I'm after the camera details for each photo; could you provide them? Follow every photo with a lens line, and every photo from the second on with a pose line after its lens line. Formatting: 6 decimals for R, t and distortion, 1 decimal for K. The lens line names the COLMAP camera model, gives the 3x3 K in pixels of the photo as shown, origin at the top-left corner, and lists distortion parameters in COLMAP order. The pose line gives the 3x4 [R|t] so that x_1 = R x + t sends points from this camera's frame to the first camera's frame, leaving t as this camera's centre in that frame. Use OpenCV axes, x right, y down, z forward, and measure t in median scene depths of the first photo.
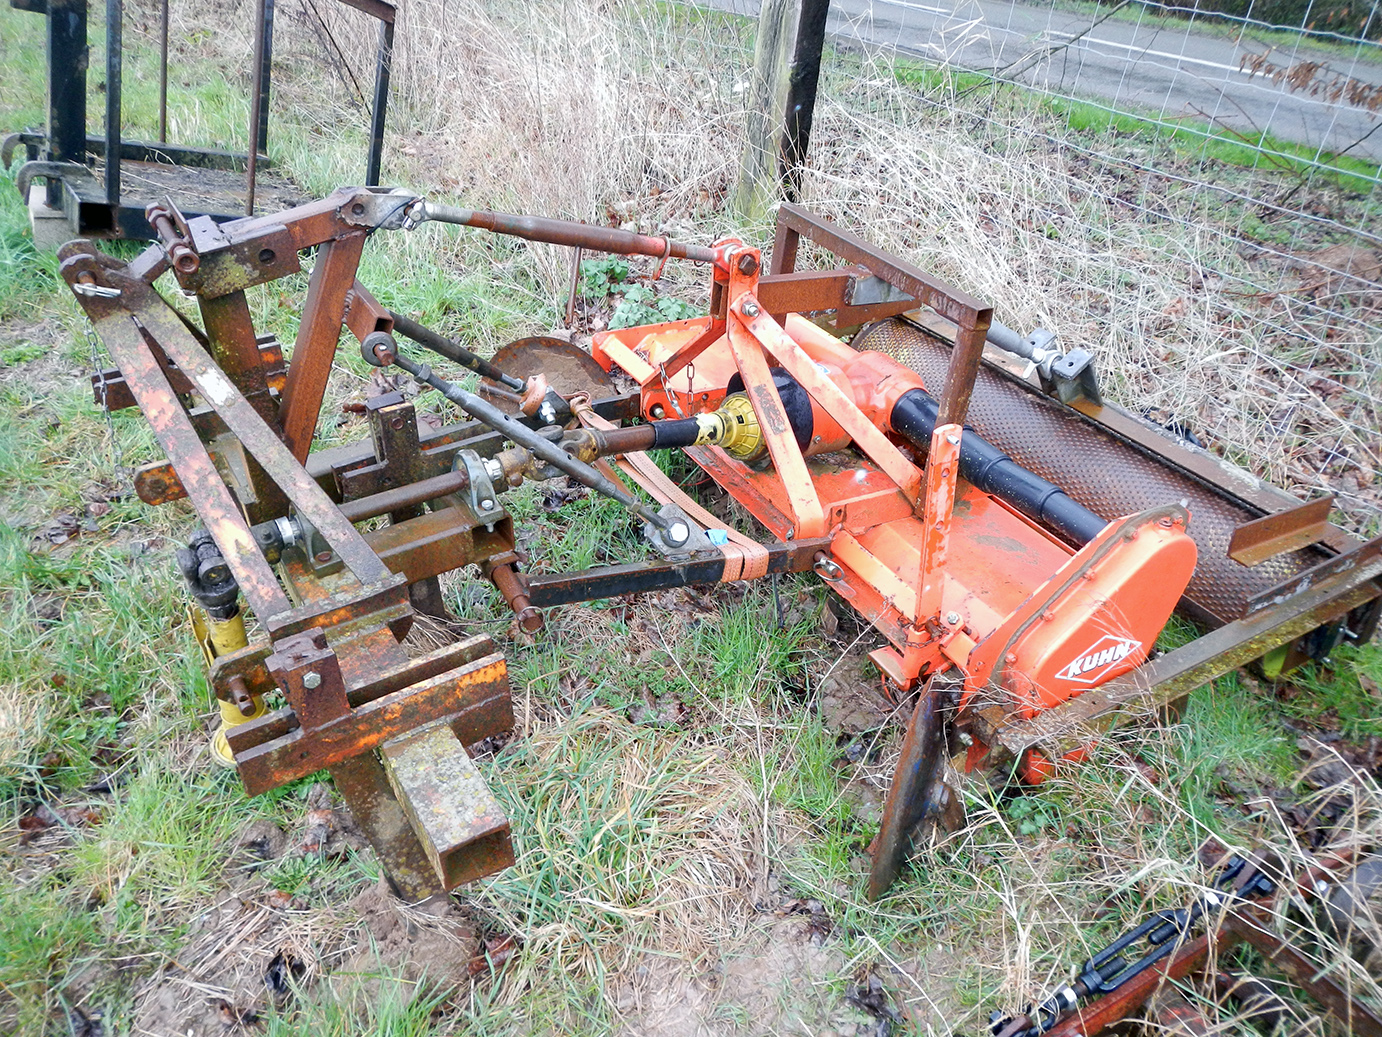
lens RADIAL K [[1128.0, 0, 691.0], [0, 1128.0, 518.5], [0, 0, 1]] dist [0.001700, 0.008768]
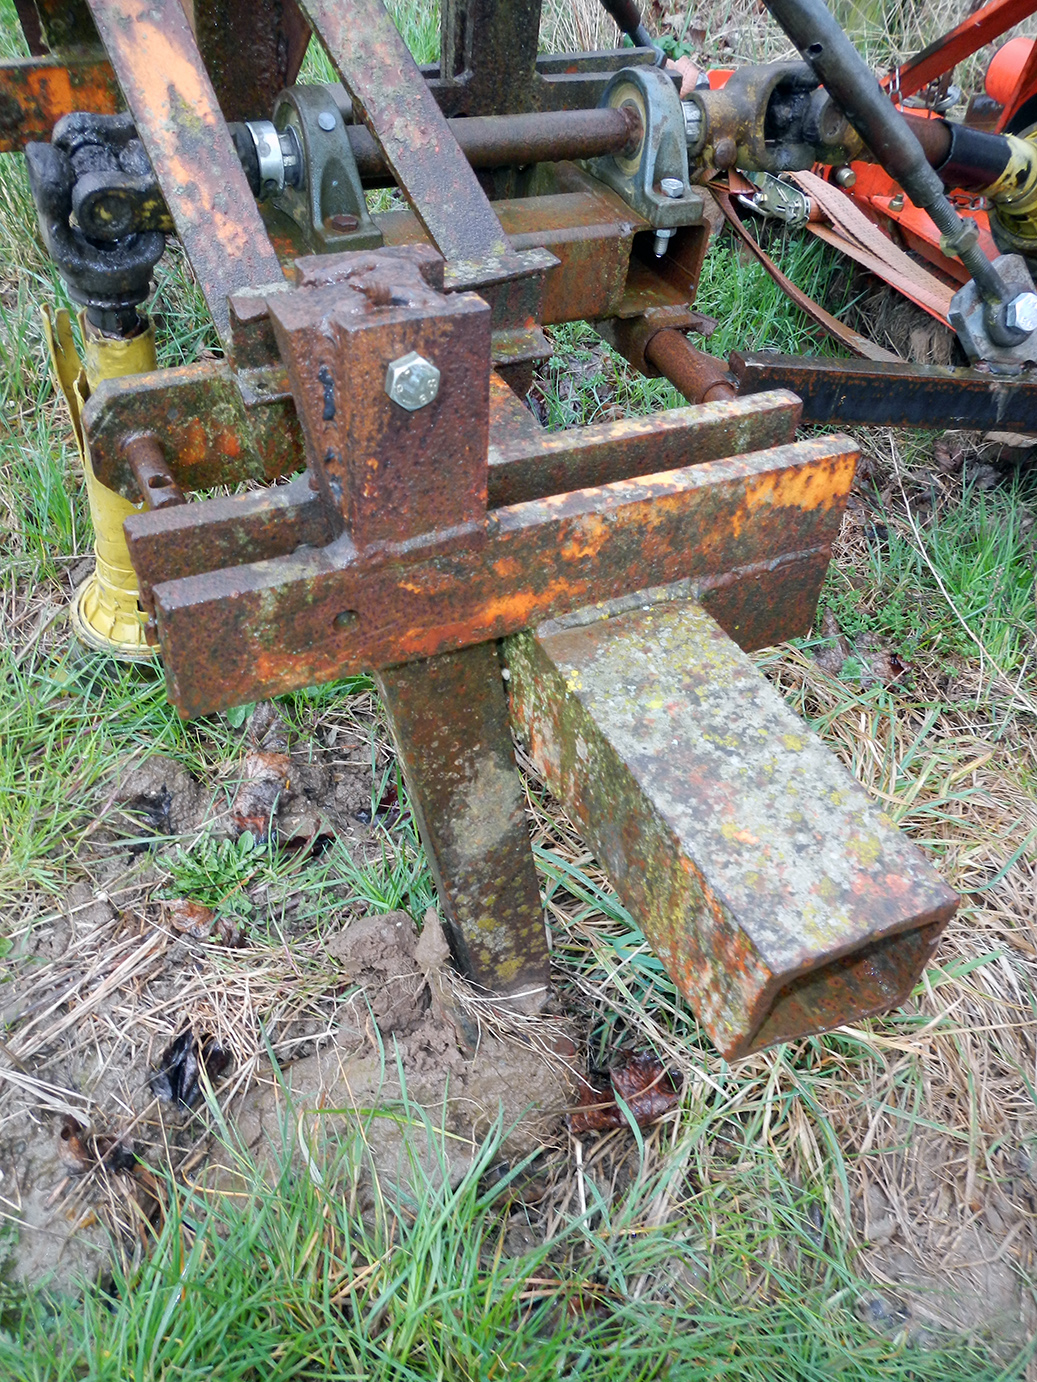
lens RADIAL K [[1134.1, 0, 521.2], [0, 1134.1, 698.1], [0, 0, 1]] dist [-0.001980, -0.008581]
pose [[0.990263, 0.138810, -0.010502, -0.228758], [-0.134593, 0.973979, 0.182342, 0.131672], [0.035540, -0.179153, 0.983179, 0.532171]]
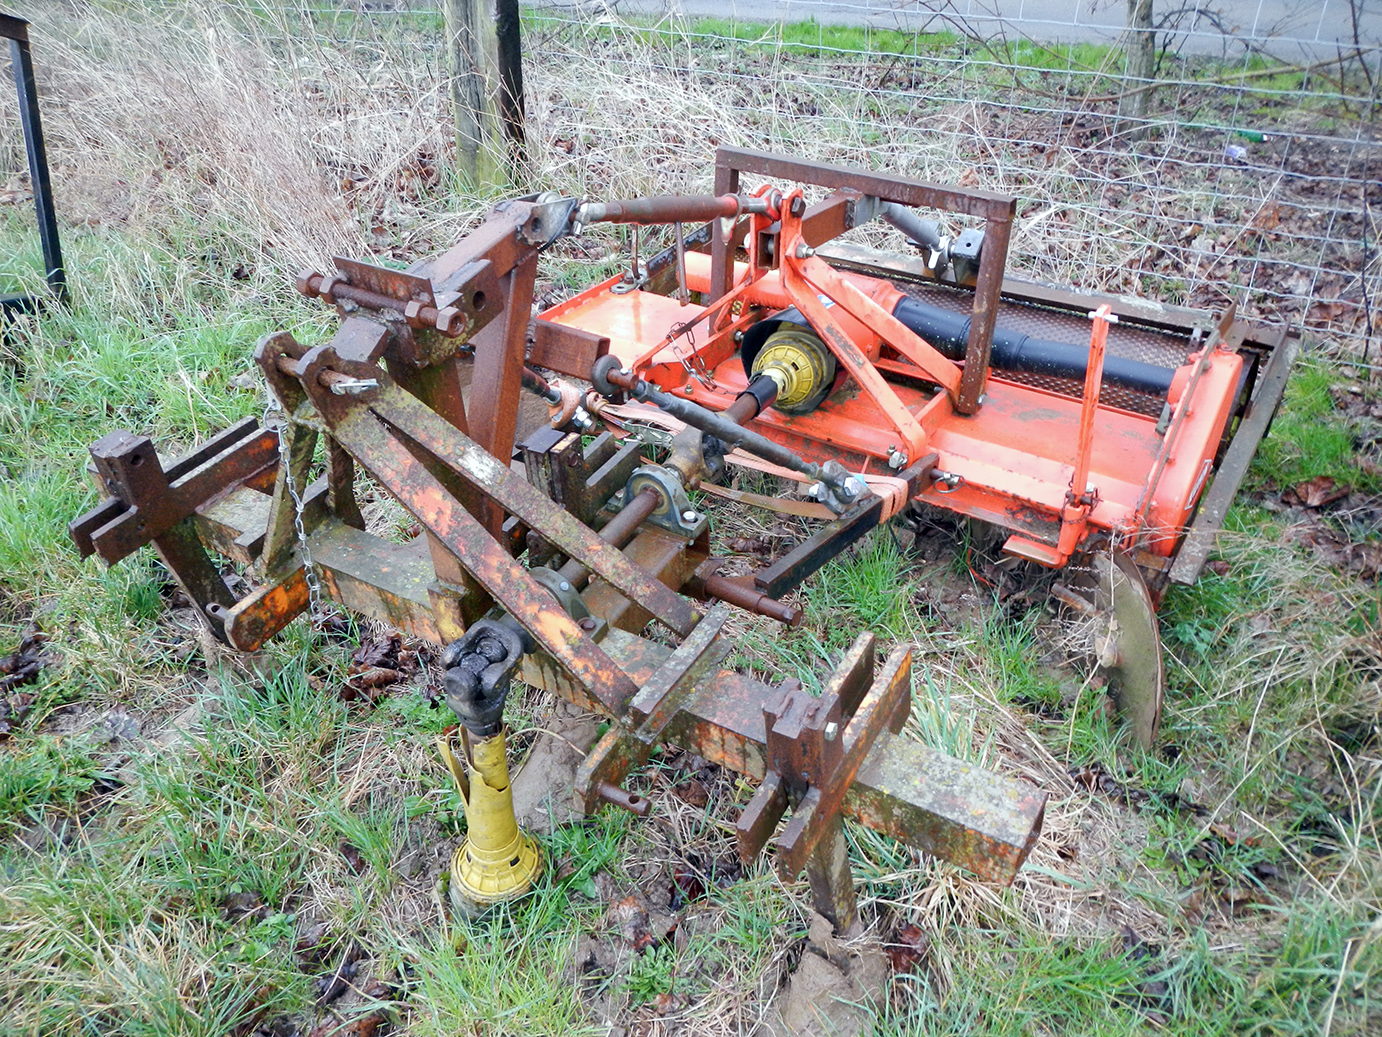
lens RADIAL K [[1134.1, 0, 691.0], [0, 1134.1, 518.5], [0, 0, 1]] dist [-0.001980, -0.008581]
pose [[0.887384, -0.304349, 0.346295, -0.546393], [0.290178, 0.952399, 0.093455, -0.105458], [-0.358254, 0.017557, 0.933459, 0.155459]]
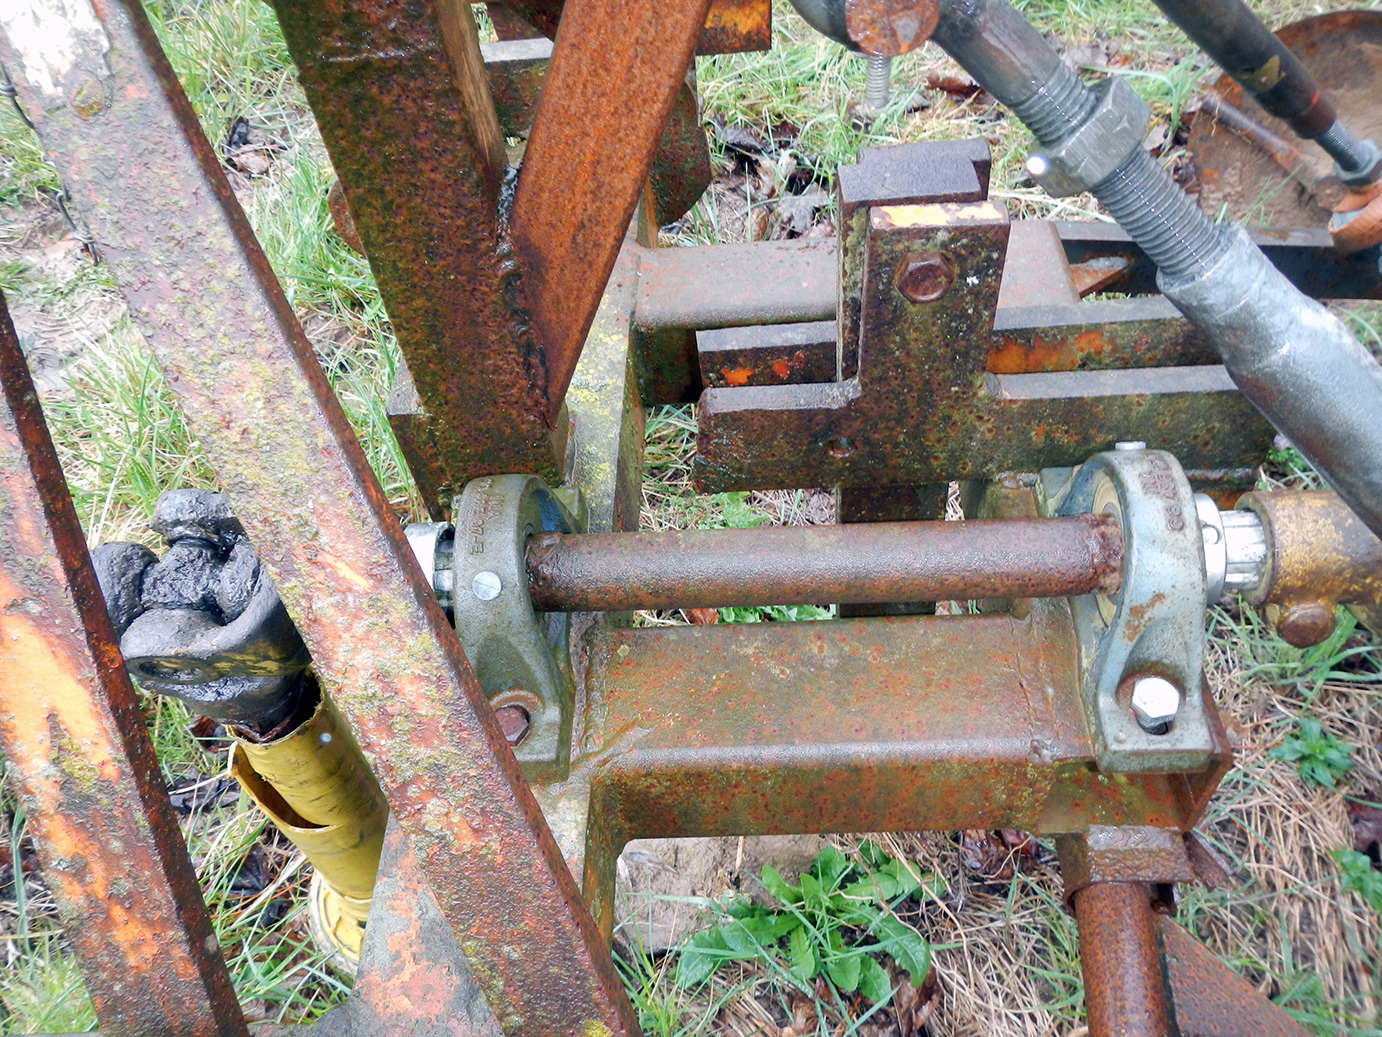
lens RADIAL K [[1134.1, 0, 691.0], [0, 1134.1, 518.5], [0, 0, 1]] dist [-0.001980, -0.008581]
pose [[0.838549, 0.370383, -0.399565, -0.198938], [-0.239080, 0.909151, 0.341005, -0.120753], [0.489568, -0.190422, 0.850919, 0.814847]]
